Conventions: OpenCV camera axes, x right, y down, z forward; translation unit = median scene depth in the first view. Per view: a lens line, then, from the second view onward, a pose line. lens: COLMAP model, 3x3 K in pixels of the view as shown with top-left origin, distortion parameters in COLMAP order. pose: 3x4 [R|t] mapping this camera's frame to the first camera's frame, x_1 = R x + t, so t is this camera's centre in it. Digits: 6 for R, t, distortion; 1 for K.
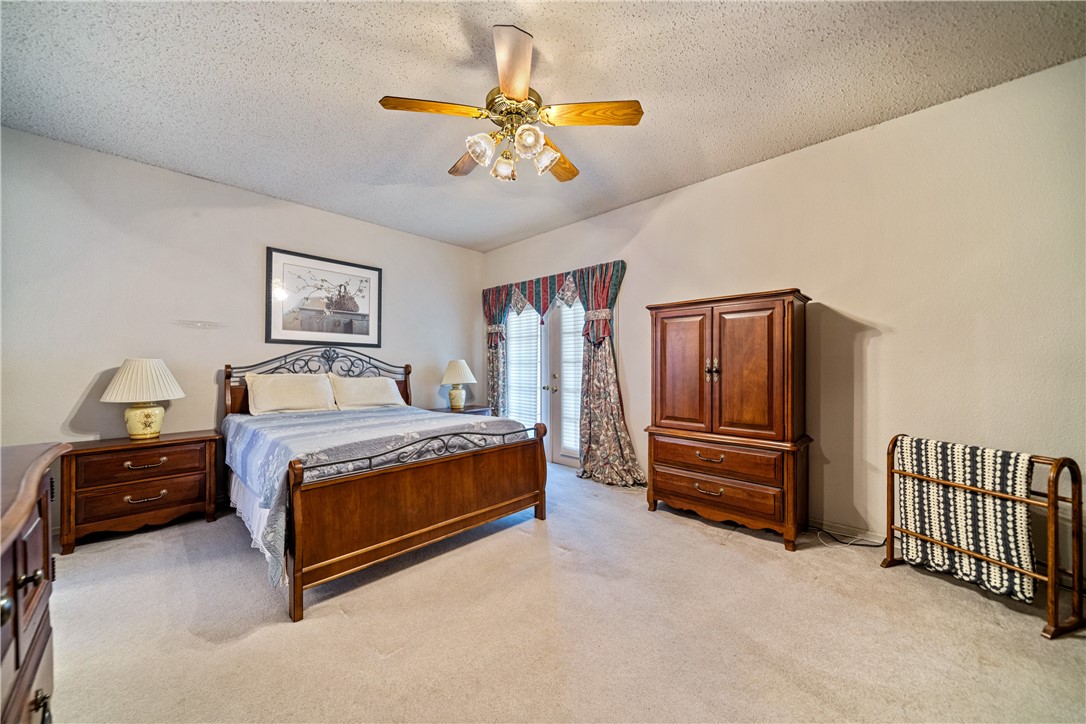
lens RADIAL K [[380.2, 0, 538.9], [0, 380.2, 364.4], [0, 0, 1]] dist [-0.000427, -0.000087]
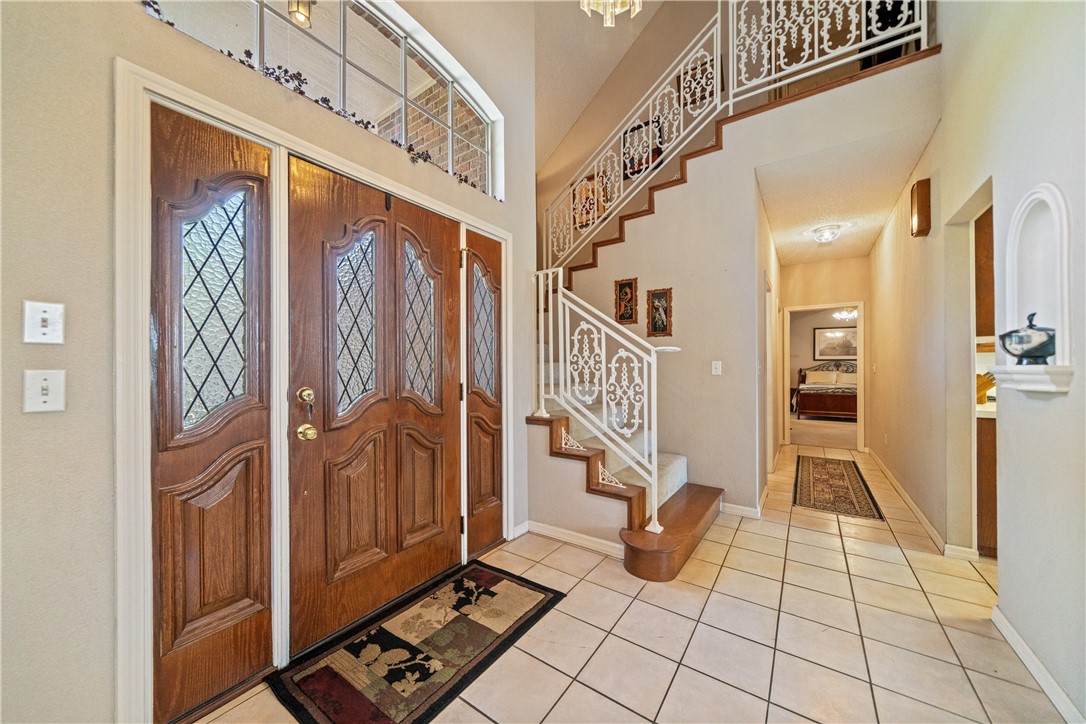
lens RADIAL K [[380.2, 0, 538.9], [0, 380.2, 364.4], [0, 0, 1]] dist [-0.000427, -0.000087]
pose [[0.144621, -0.008948, -0.989447, 2.082365], [0.003592, 0.999957, -0.008518, -0.011939], [0.989481, -0.002322, 0.144646, -1.687742]]
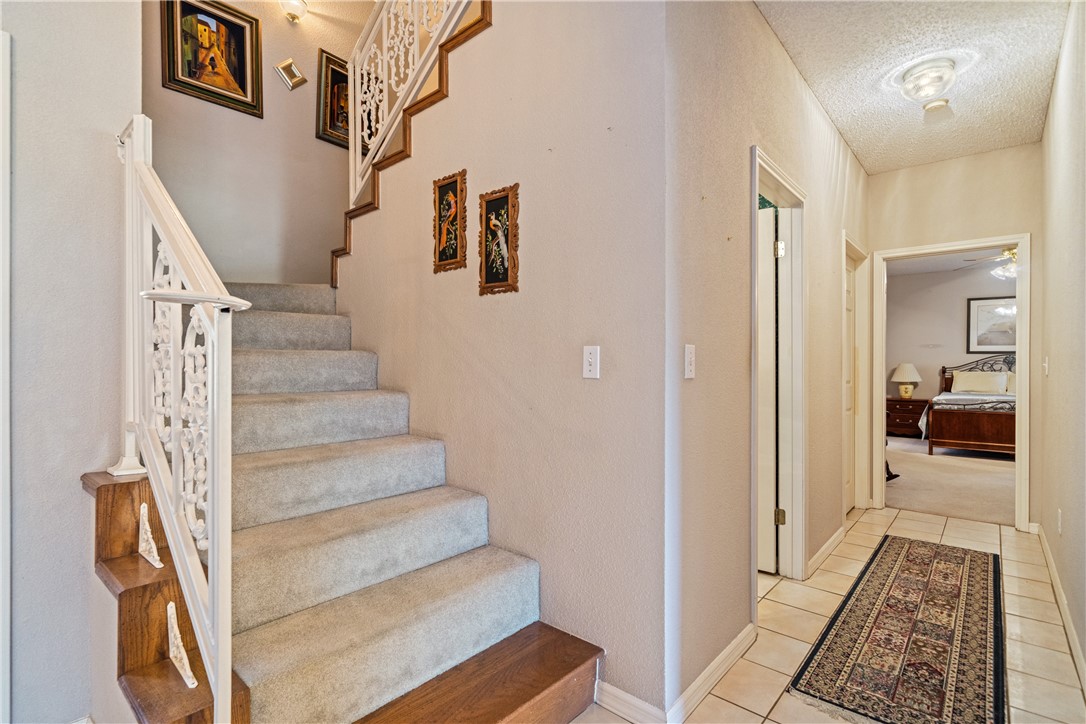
lens RADIAL K [[520.5, 0, 543.0], [0, 520.5, 362.0], [0, 0, 1]] dist [0.003259, 0.000693]
pose [[0.047648, -0.005223, -0.998851, 1.740504], [-0.000327, 0.999986, -0.005245, -0.006150], [0.998864, 0.000576, 0.047646, -1.163251]]
